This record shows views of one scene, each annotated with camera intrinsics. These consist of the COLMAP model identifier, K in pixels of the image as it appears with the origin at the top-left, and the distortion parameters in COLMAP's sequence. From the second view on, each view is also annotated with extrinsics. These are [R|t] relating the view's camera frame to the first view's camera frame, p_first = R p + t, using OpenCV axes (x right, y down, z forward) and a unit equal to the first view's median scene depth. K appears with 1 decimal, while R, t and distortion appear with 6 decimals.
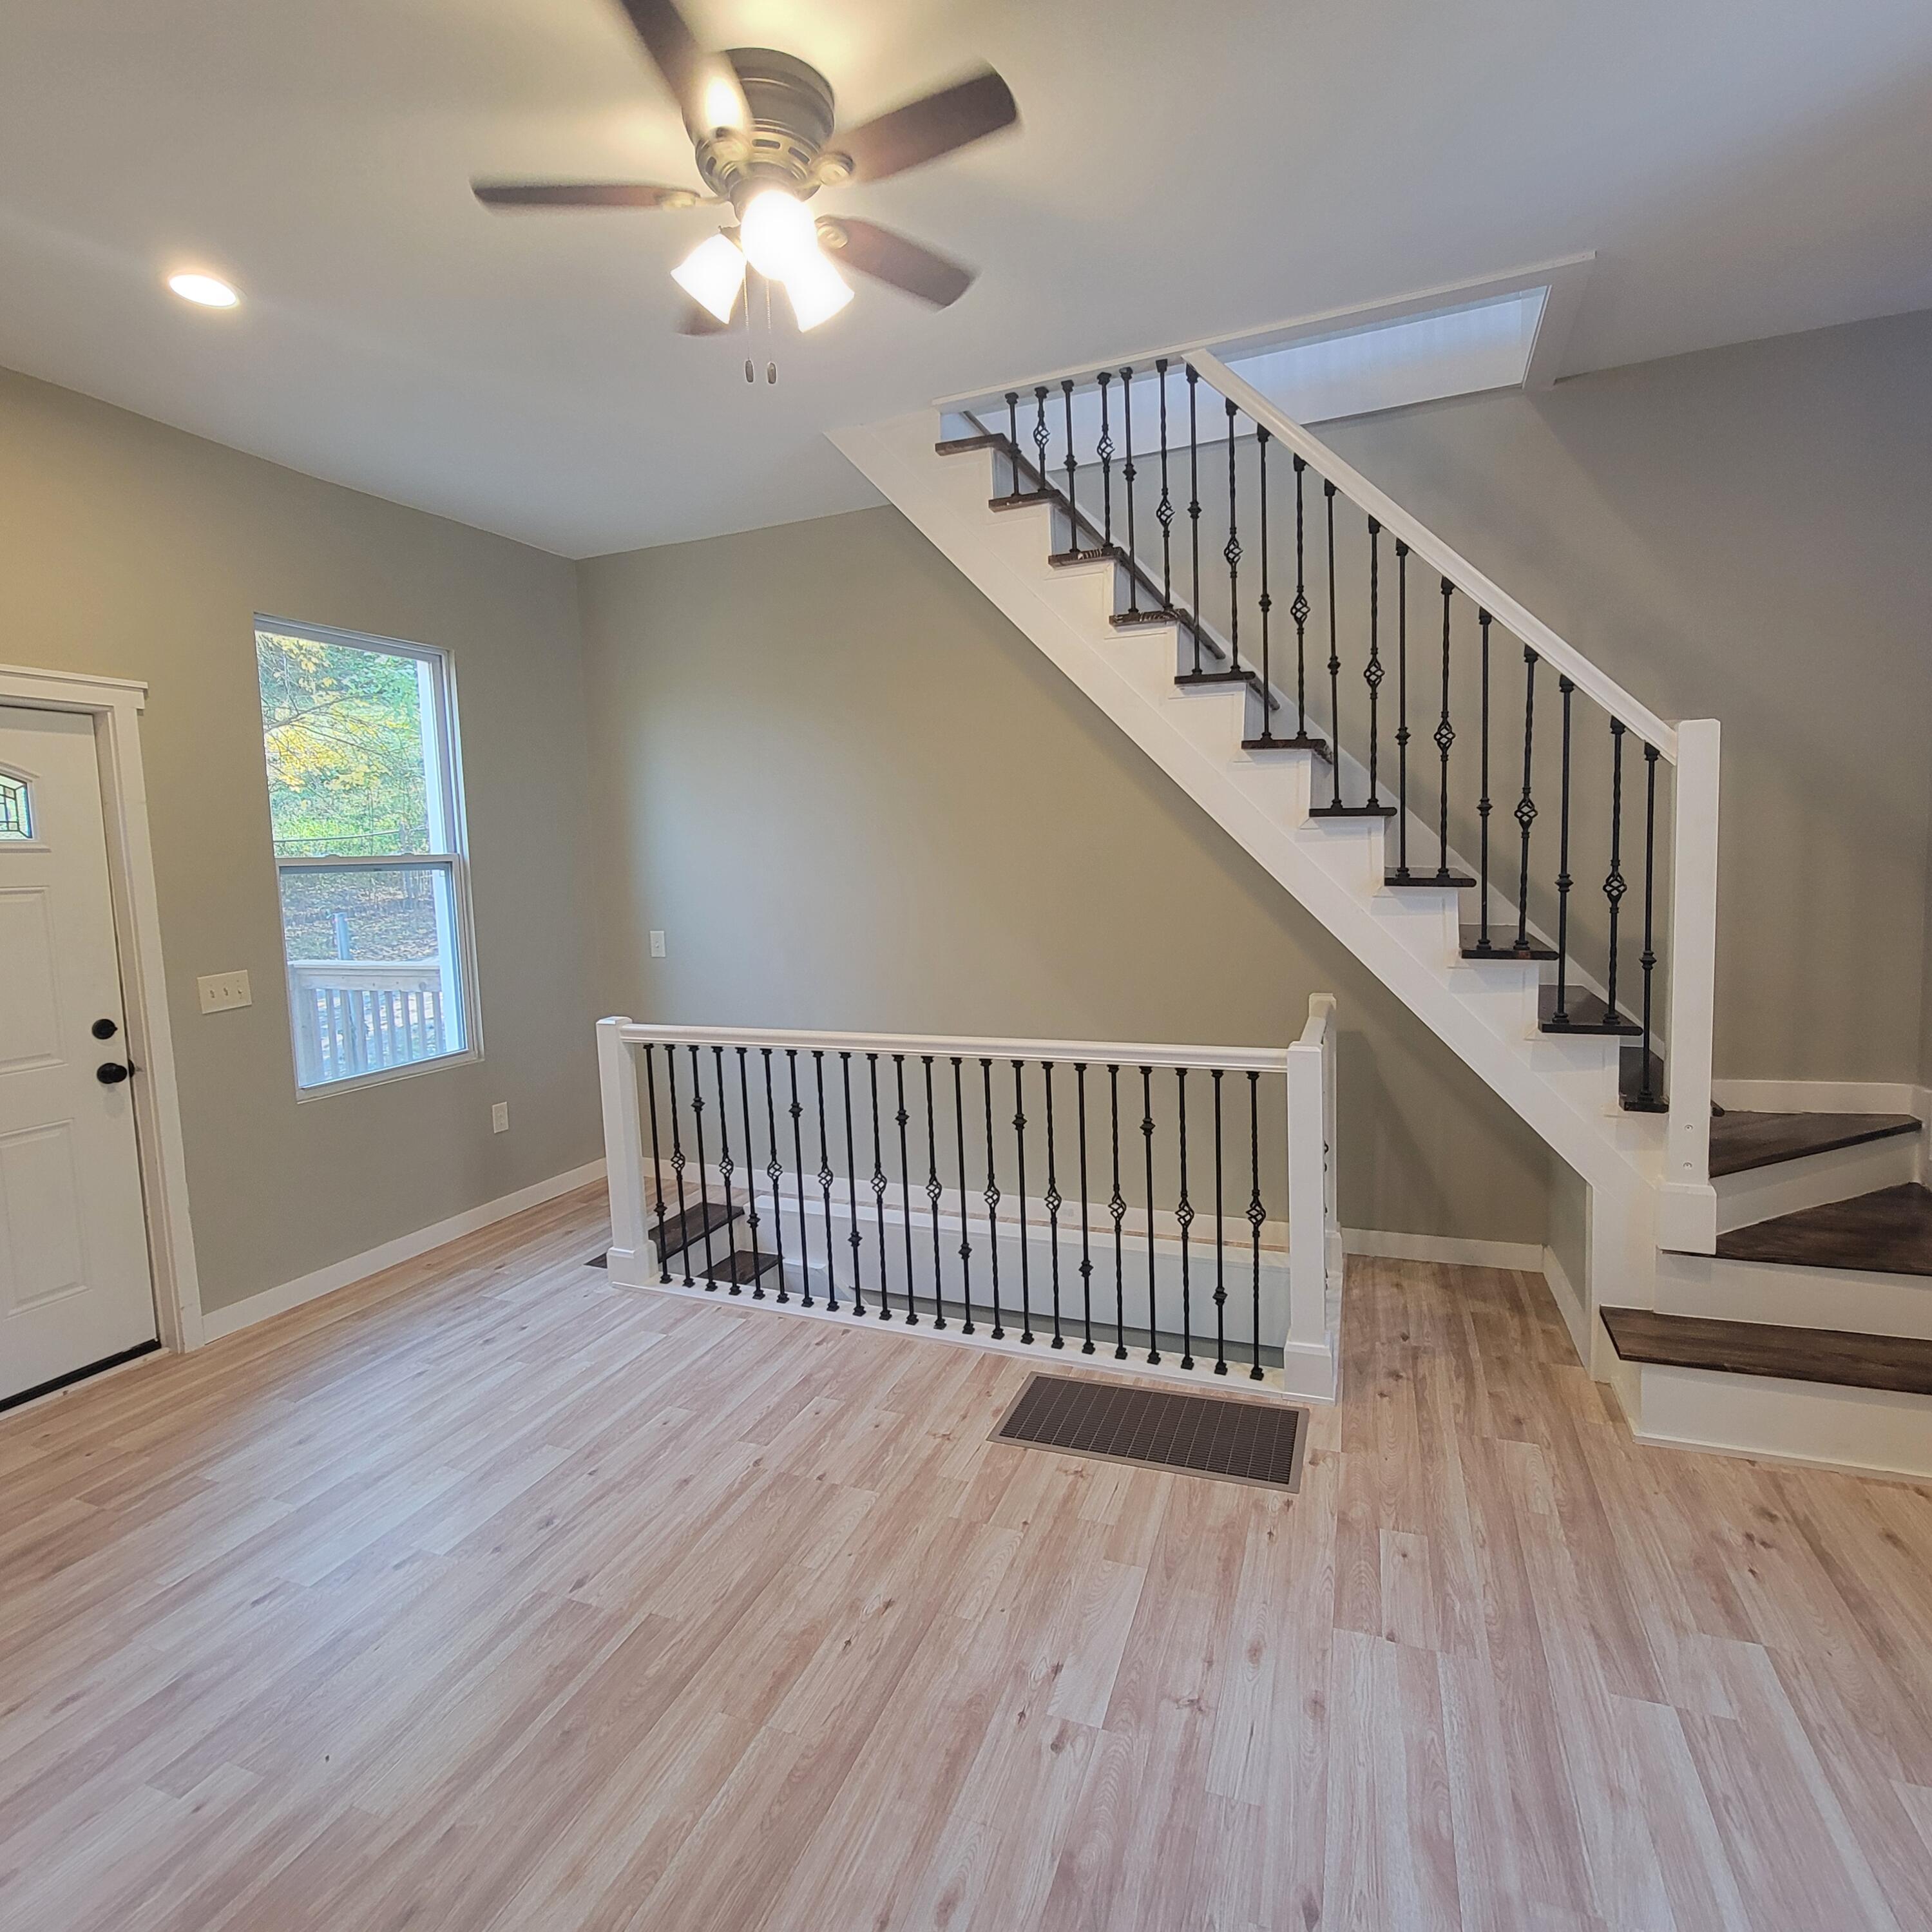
lens RADIAL K [[1055.0, 0, 967.0], [0, 1055.0, 954.1], [0, 0, 1]] dist [-0.002926, 0.001287]
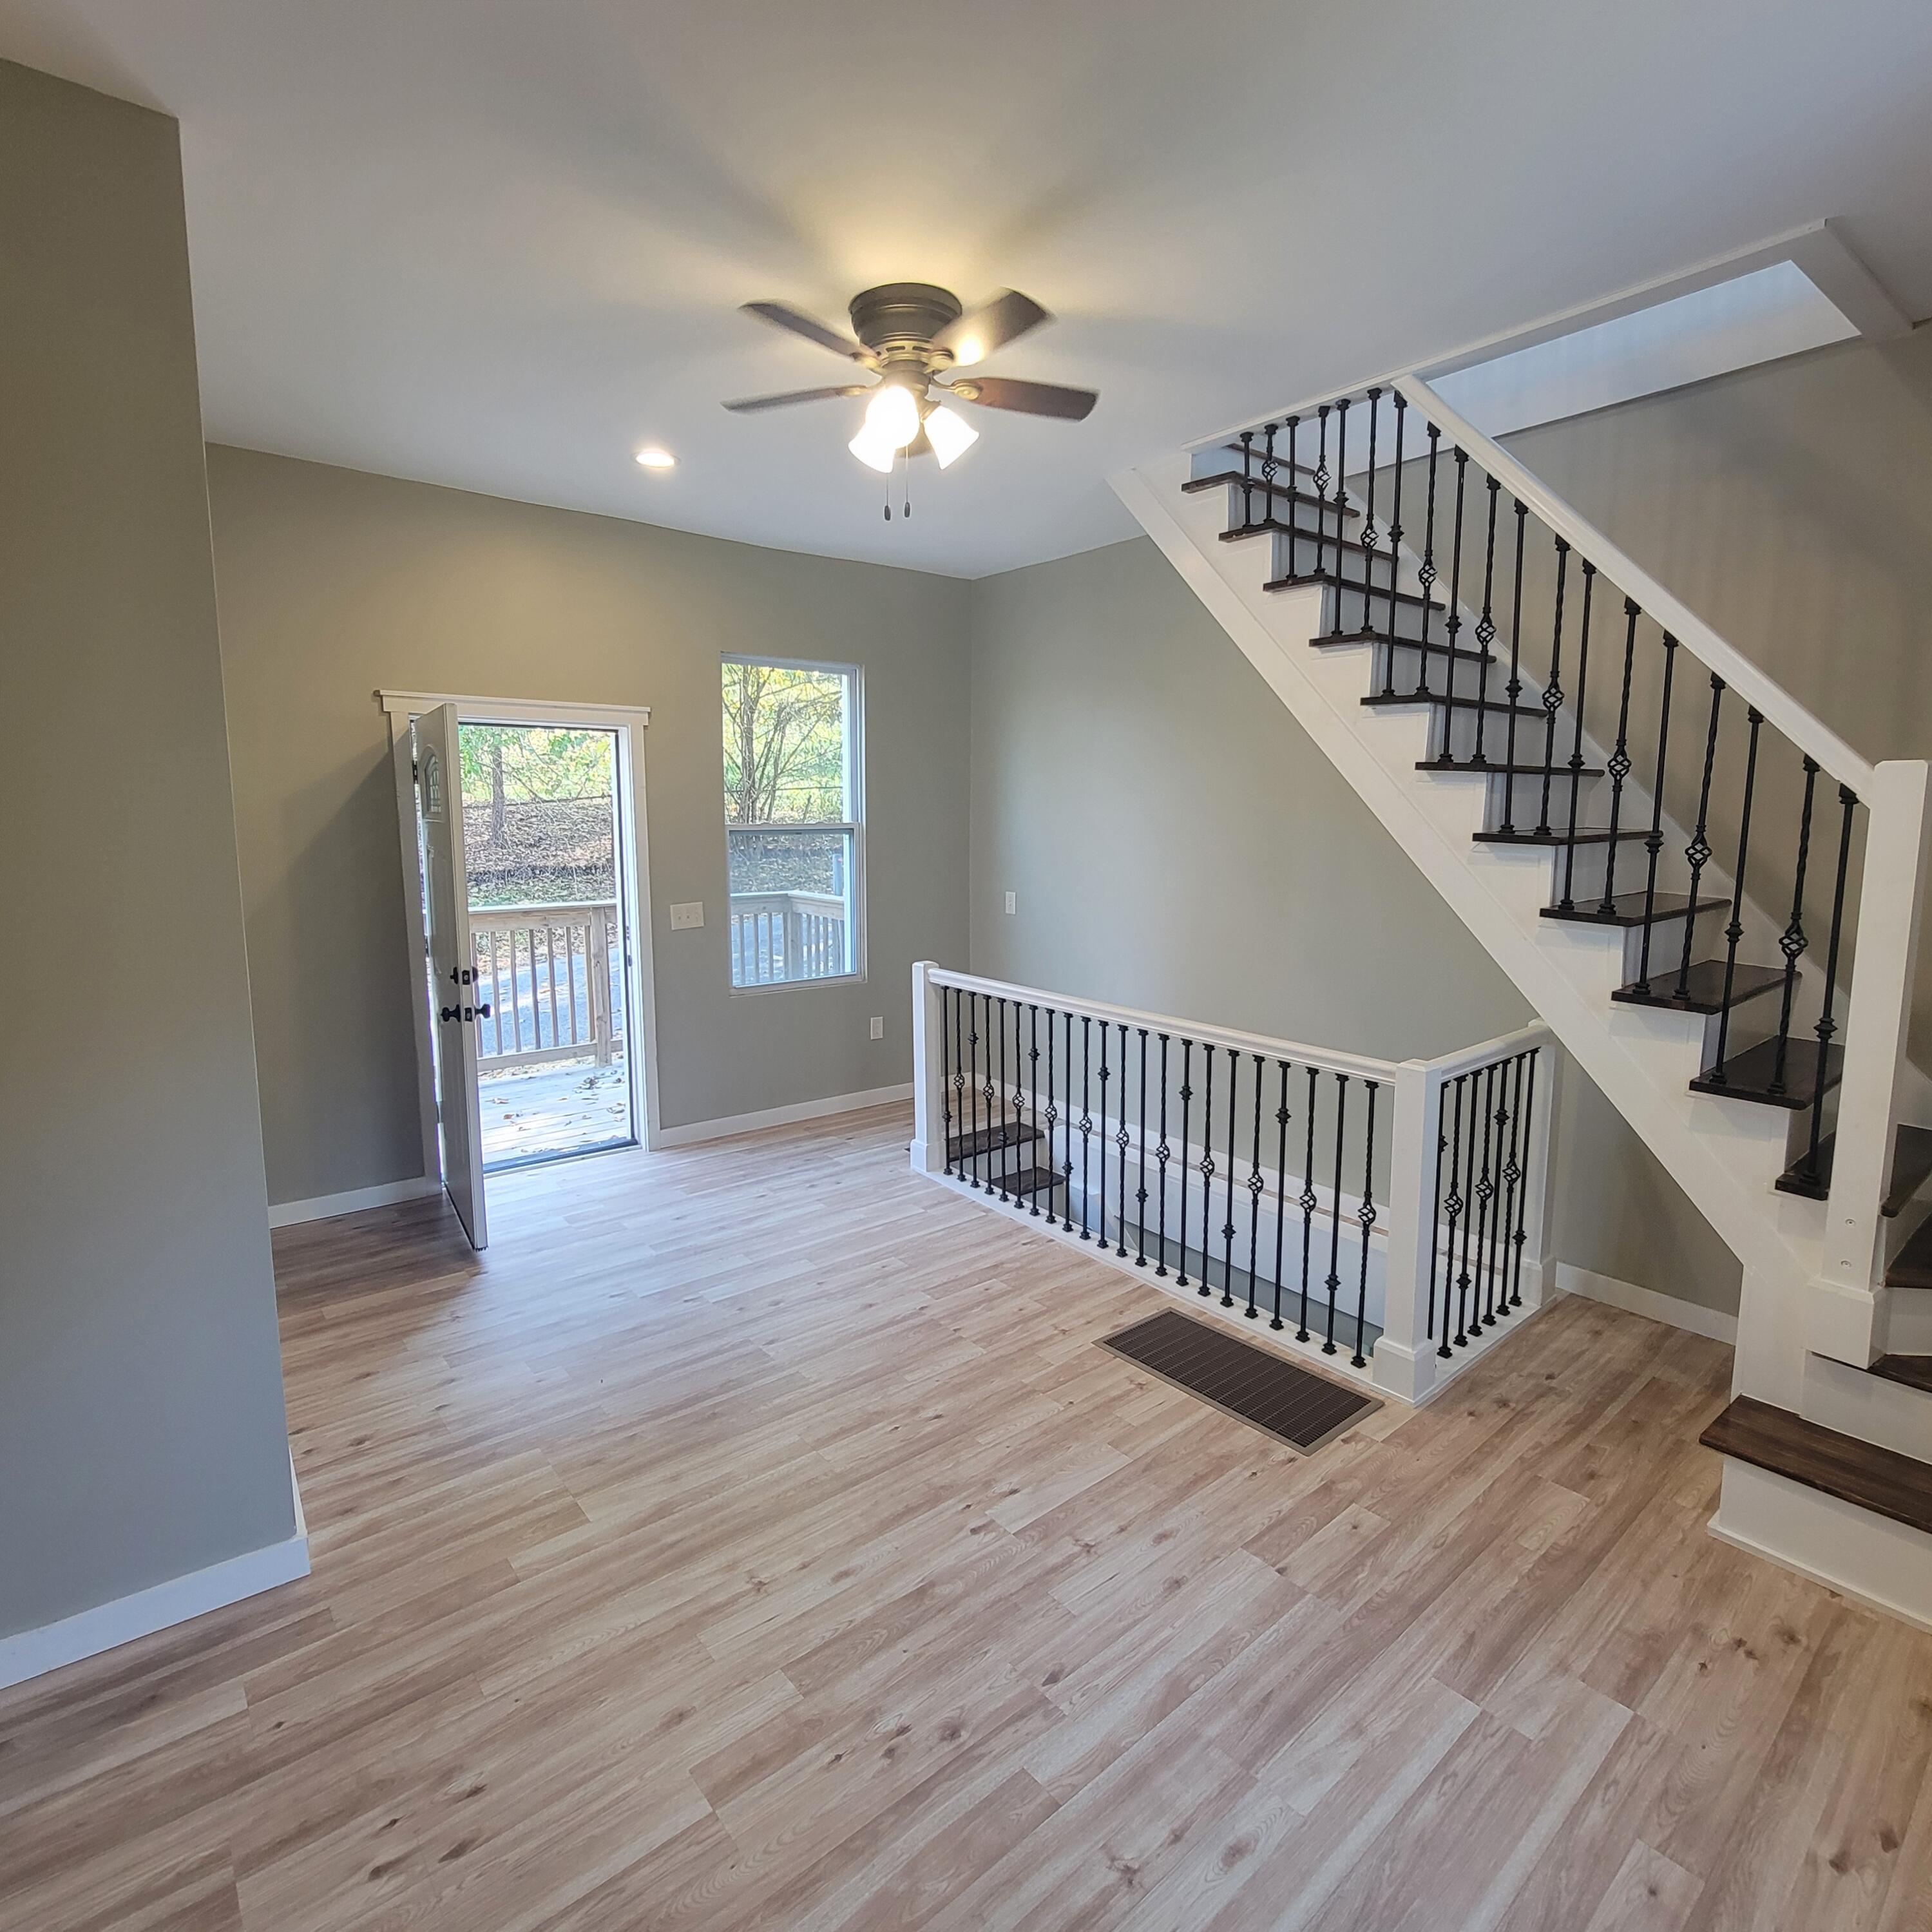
lens RADIAL K [[1055.0, 0, 966.1], [0, 1055.0, 960.0], [0, 0, 1]] dist [-0.002926, 0.001287]
pose [[0.871015, 0.109077, -0.478993, 0.414442], [-0.081230, 0.993595, 0.078551, -0.060165], [0.484493, -0.029510, 0.874297, -0.118241]]
